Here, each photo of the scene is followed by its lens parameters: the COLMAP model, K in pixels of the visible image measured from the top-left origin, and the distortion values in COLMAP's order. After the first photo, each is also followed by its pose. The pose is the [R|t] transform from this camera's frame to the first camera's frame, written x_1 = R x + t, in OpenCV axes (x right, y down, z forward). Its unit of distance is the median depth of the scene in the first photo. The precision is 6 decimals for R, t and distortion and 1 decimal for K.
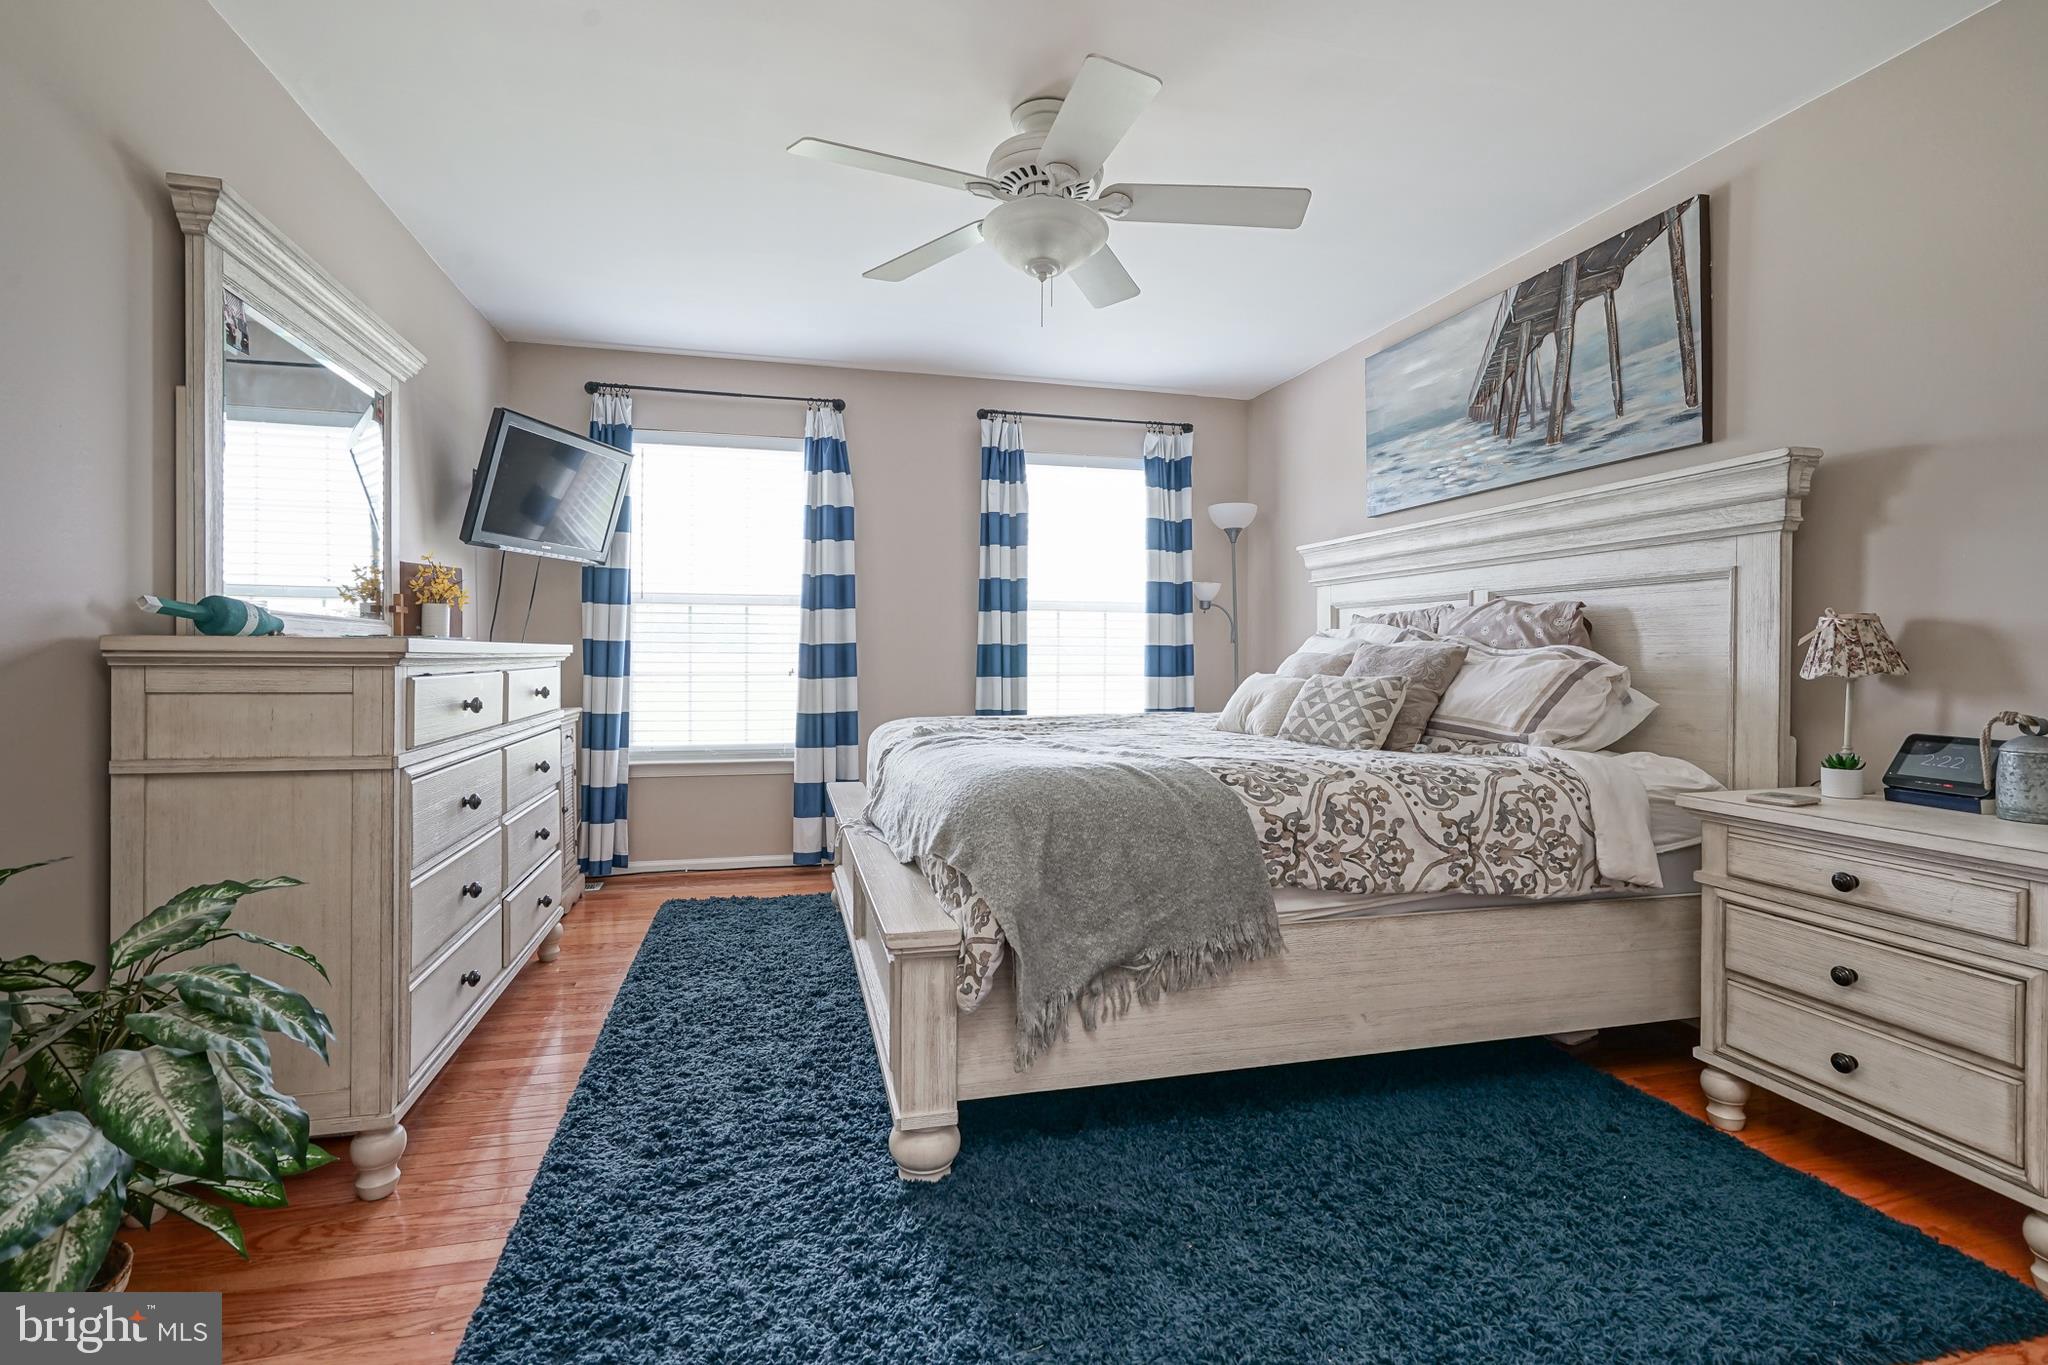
lens RADIAL K [[963.7, 0, 1012.3], [0, 963.7, 669.3], [0, 0, 1]] dist [-0.002967, 0.000532]
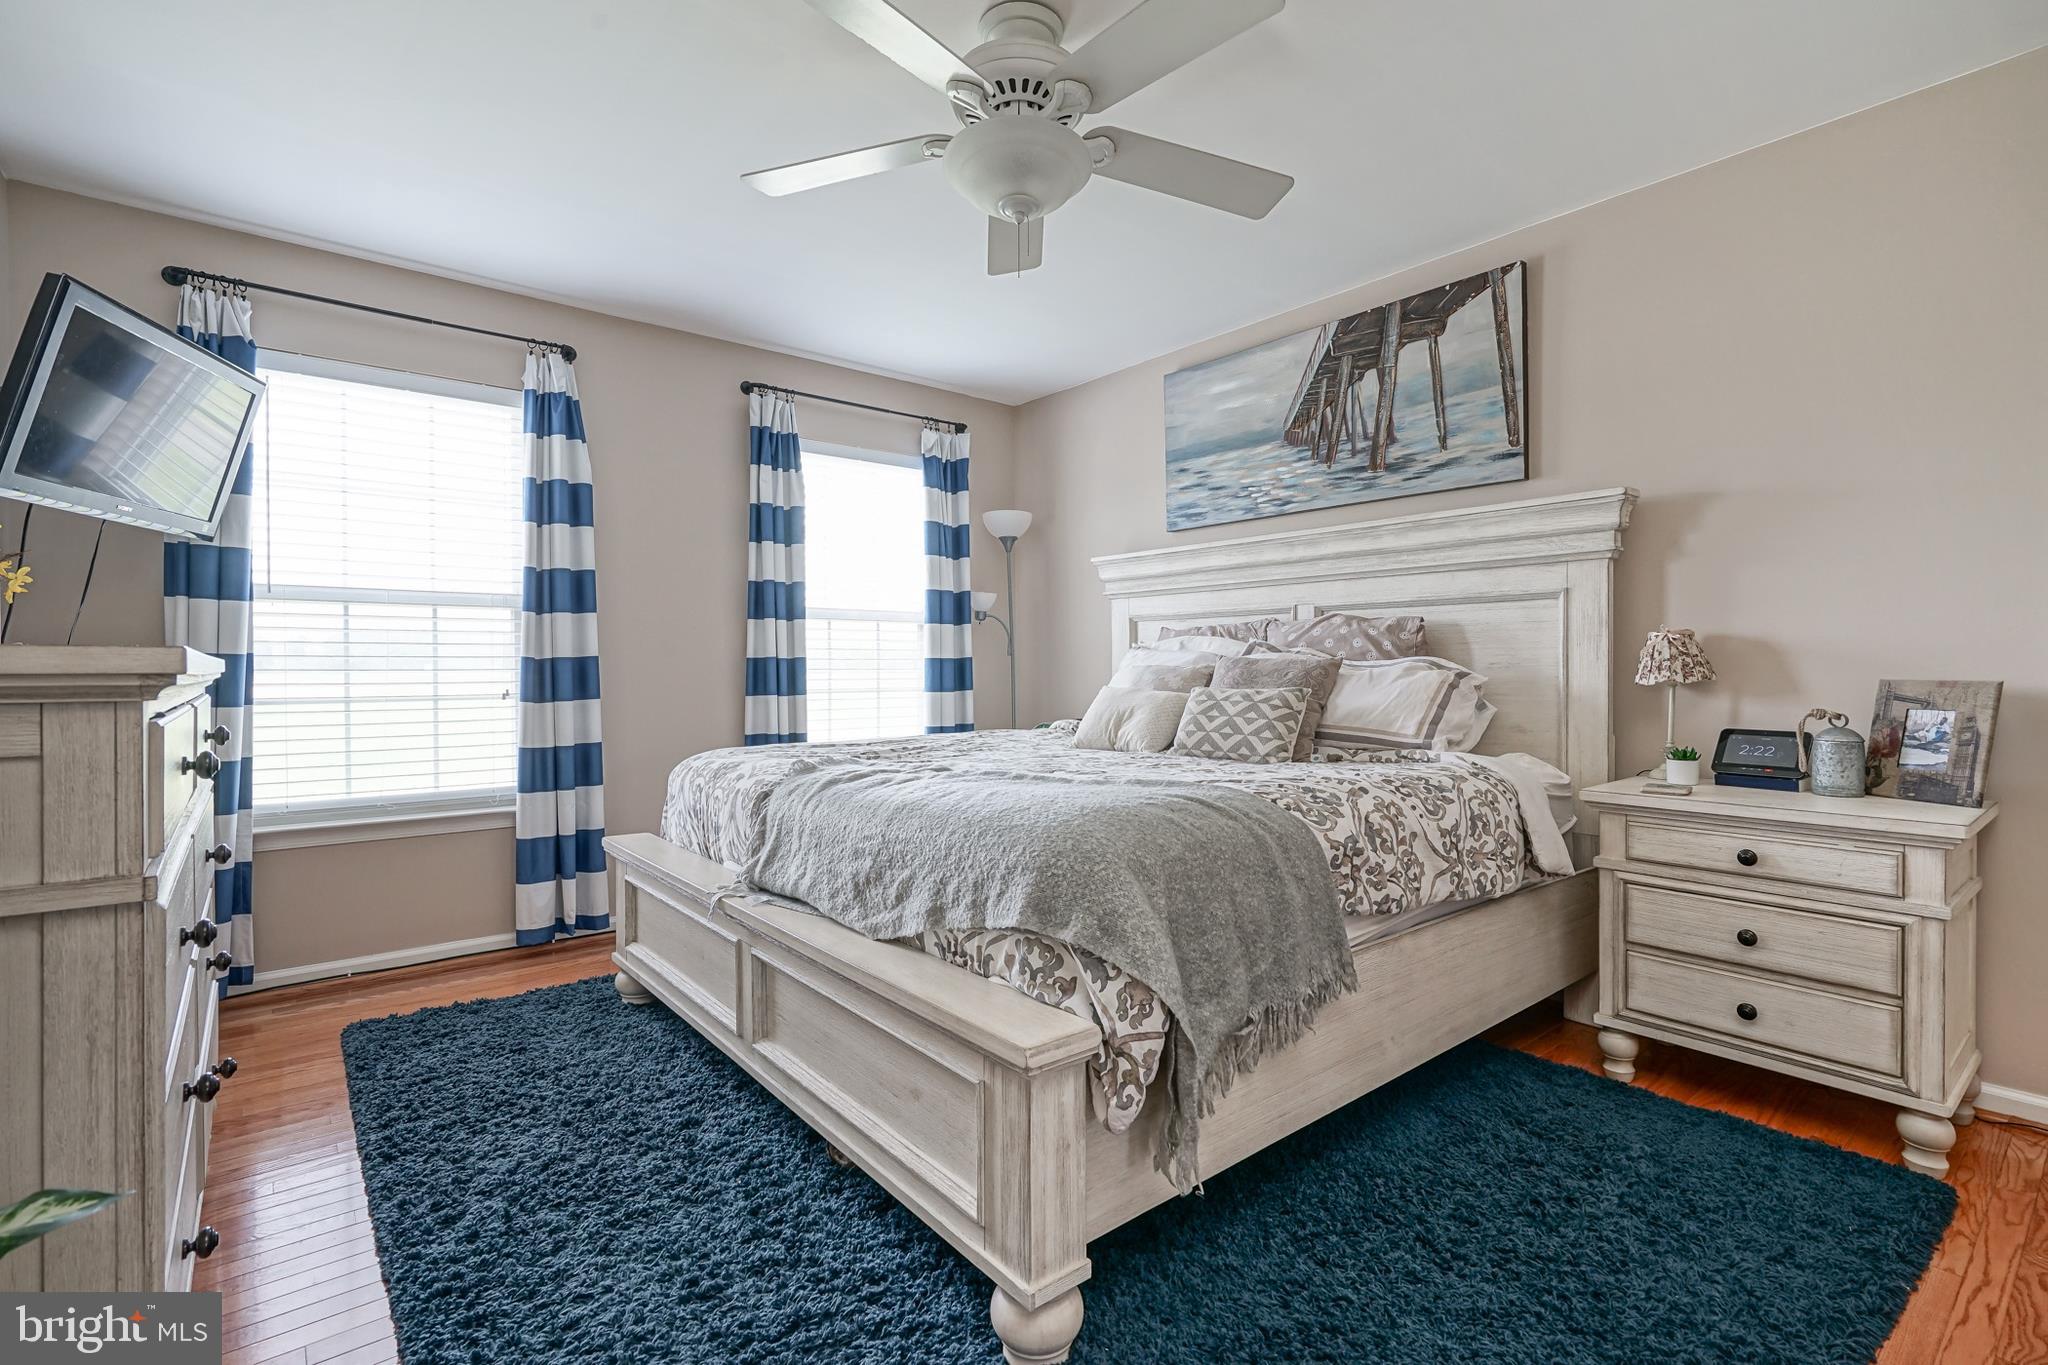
lens RADIAL K [[954.0, 0, 1029.2], [0, 954.0, 680.2], [0, 0, 1]] dist [-0.003530, 0.000750]
pose [[0.901932, -0.012777, 0.431689, -0.278732], [0.013624, 0.999907, 0.001131, -0.005609], [-0.431663, 0.004861, 0.902022, 0.215587]]
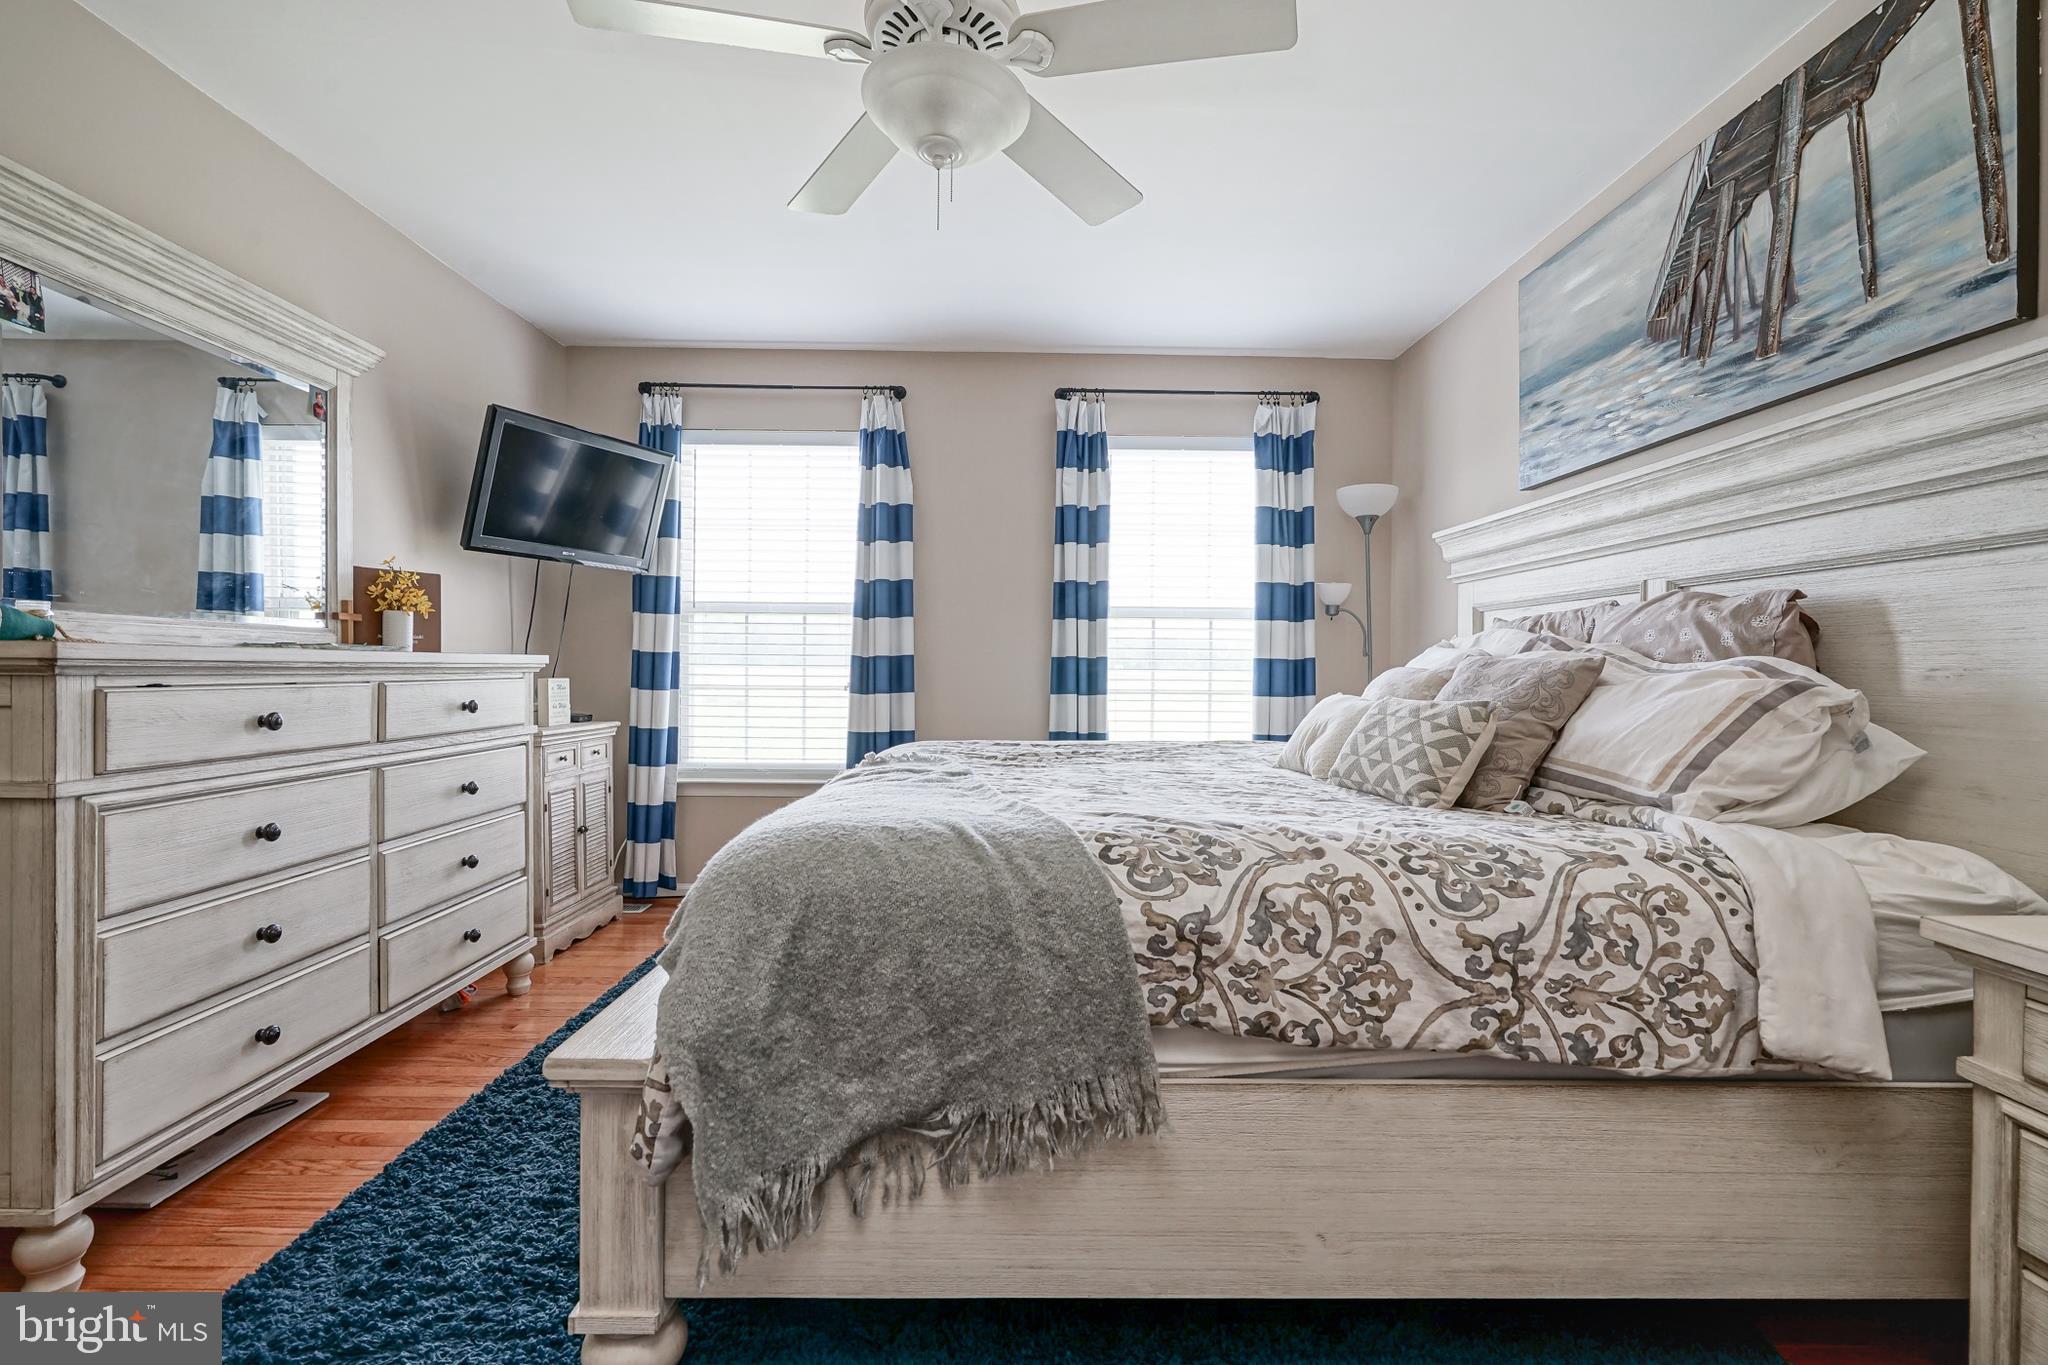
lens RADIAL K [[939.8, 0, 1034.2], [0, 939.8, 687.3], [0, 0, 1]] dist [-0.002327, 0.000772]
pose [[0.971792, 0.009615, -0.235642, 0.240360], [-0.008976, 0.999953, 0.003787, -0.002179], [0.235667, -0.001565, 0.971833, 0.263630]]
